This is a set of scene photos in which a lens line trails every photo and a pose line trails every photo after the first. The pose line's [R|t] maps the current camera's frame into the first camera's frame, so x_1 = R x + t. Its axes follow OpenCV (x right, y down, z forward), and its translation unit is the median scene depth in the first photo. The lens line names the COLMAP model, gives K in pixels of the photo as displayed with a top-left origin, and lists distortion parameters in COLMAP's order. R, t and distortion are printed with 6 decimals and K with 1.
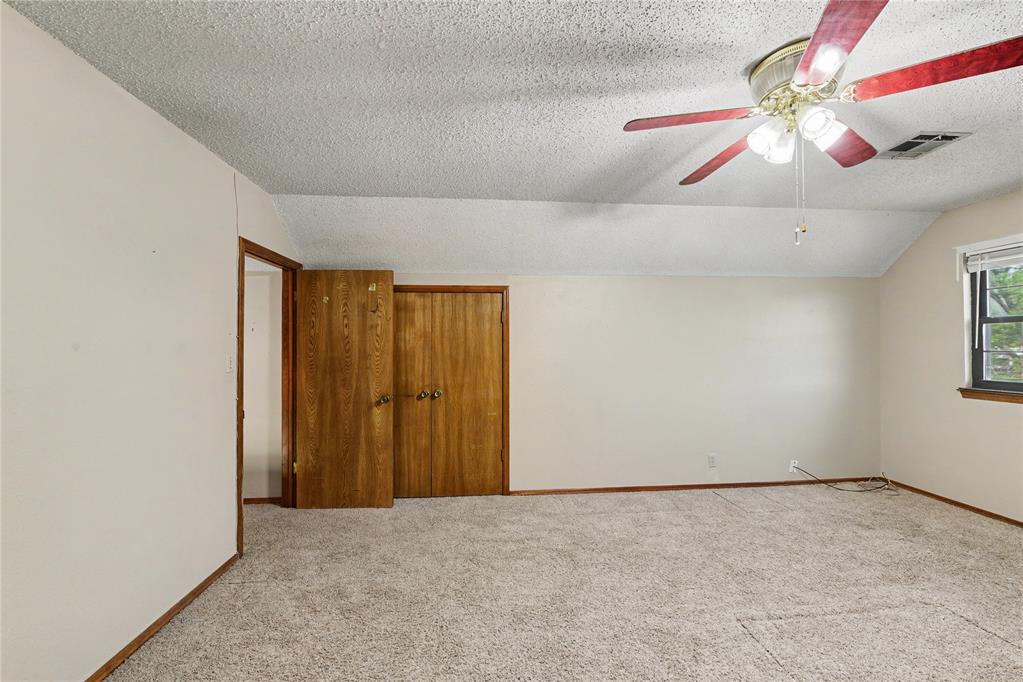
lens RADIAL K [[413.6, 0, 514.7], [0, 413.6, 335.6], [0, 0, 1]] dist [-0.006633, -0.000542]
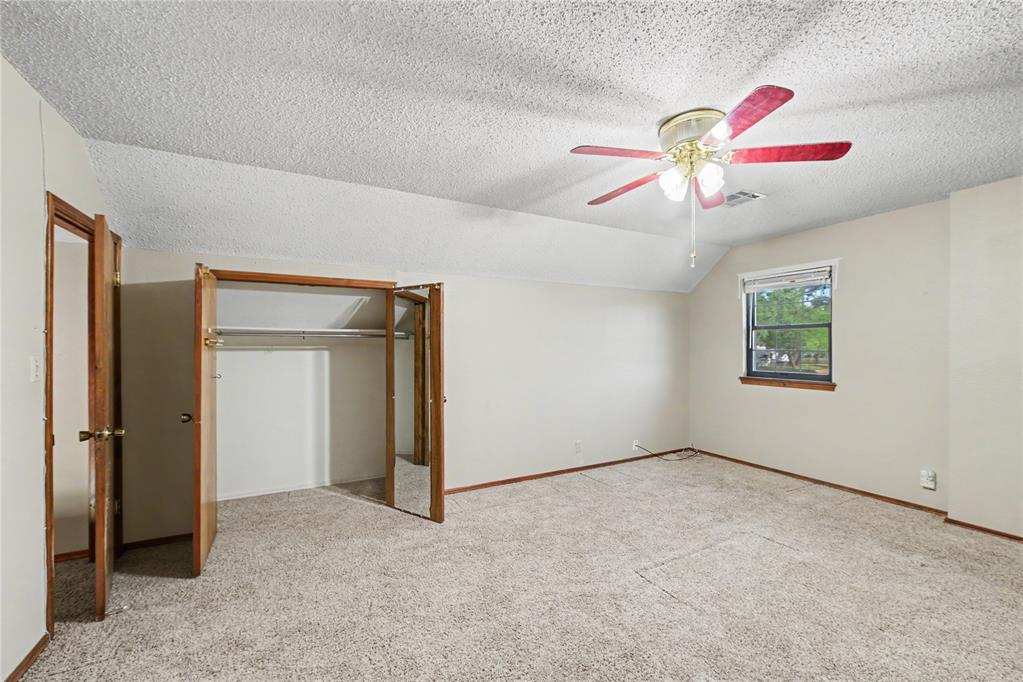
lens RADIAL K [[420.9, 0, 515.4], [0, 420.9, 337.9], [0, 0, 1]] dist [-0.003314, -0.000754]
pose [[0.917112, 0.009240, 0.398523, -0.167547], [-0.011560, 0.999927, 0.003418, 0.001288], [-0.398462, -0.007742, 0.917152, 0.008017]]
